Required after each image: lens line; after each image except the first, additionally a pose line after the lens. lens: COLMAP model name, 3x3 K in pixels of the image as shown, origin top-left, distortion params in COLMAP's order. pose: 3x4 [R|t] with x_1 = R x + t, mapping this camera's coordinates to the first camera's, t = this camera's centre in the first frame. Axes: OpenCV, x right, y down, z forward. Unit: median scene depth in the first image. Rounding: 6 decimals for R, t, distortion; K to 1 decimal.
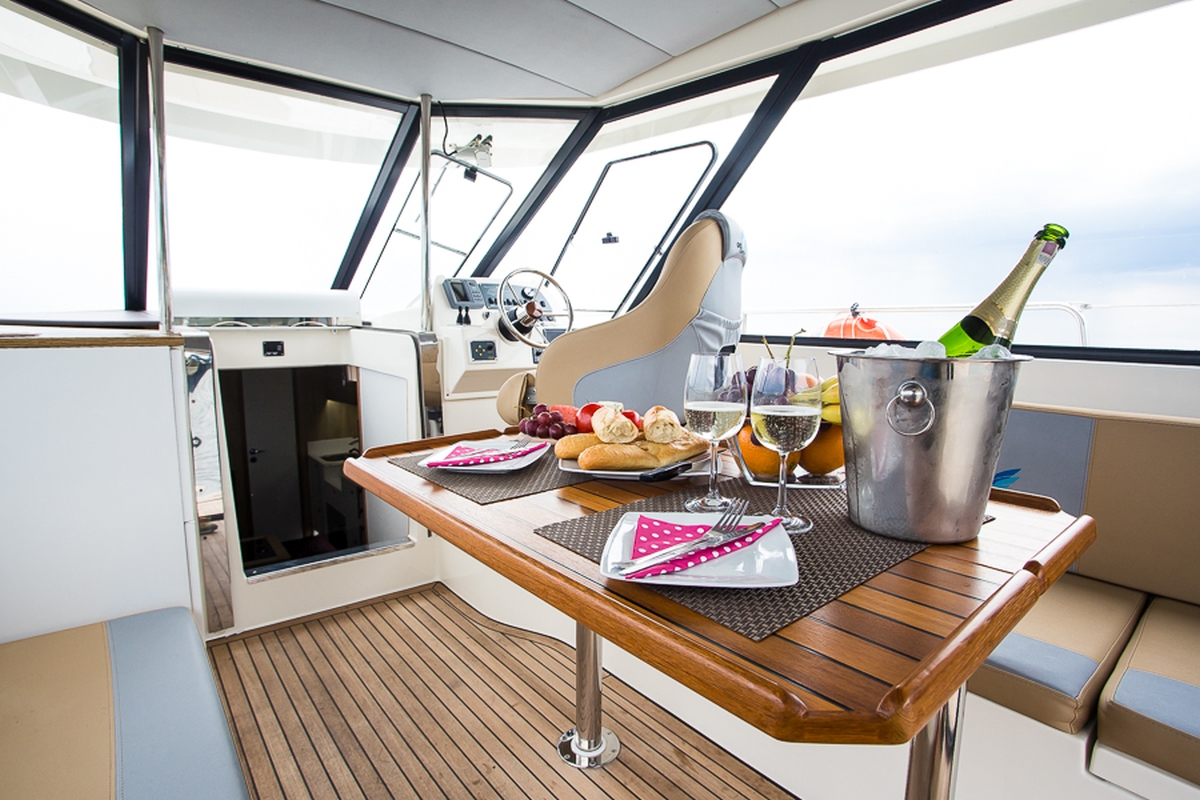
lens RADIAL K [[631.3, 0, 600.0], [0, 631.3, 400.0], [0, 0, 1]] dist [-0.082514, 0.036420]
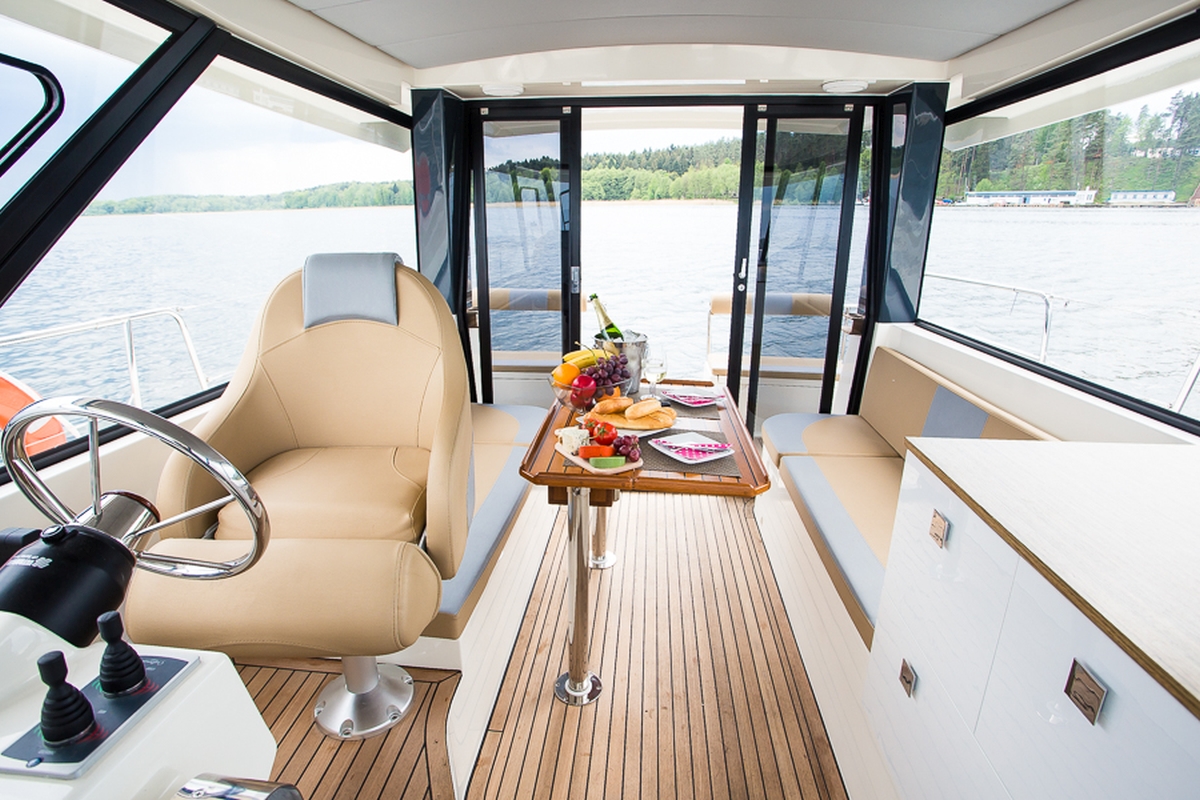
lens RADIAL K [[605.2, 0, 586.5], [0, 605.2, 401.0], [0, 0, 1]] dist [-0.069922, 0.031284]
pose [[-0.707437, -0.213152, 0.673869, -0.436427], [0.080351, 0.923003, 0.376309, -0.268677], [-0.702194, 0.320361, -0.635840, 0.927348]]
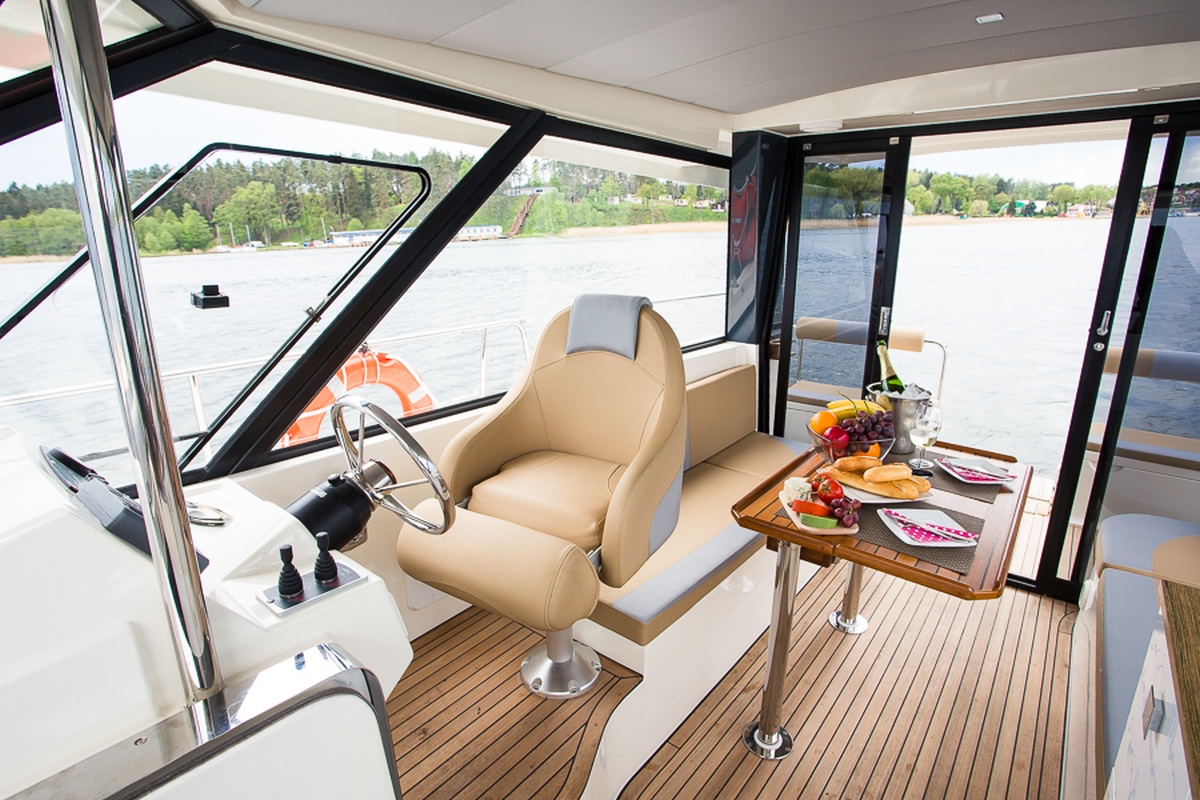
lens RADIAL K [[605.2, 0, 586.5], [0, 605.2, 401.0], [0, 0, 1]] dist [-0.069922, 0.031284]
pose [[-0.201705, -0.264460, 0.943067, -0.526313], [0.124118, 0.948193, 0.292444, -0.290576], [-0.971550, 0.176040, -0.158431, 0.837789]]
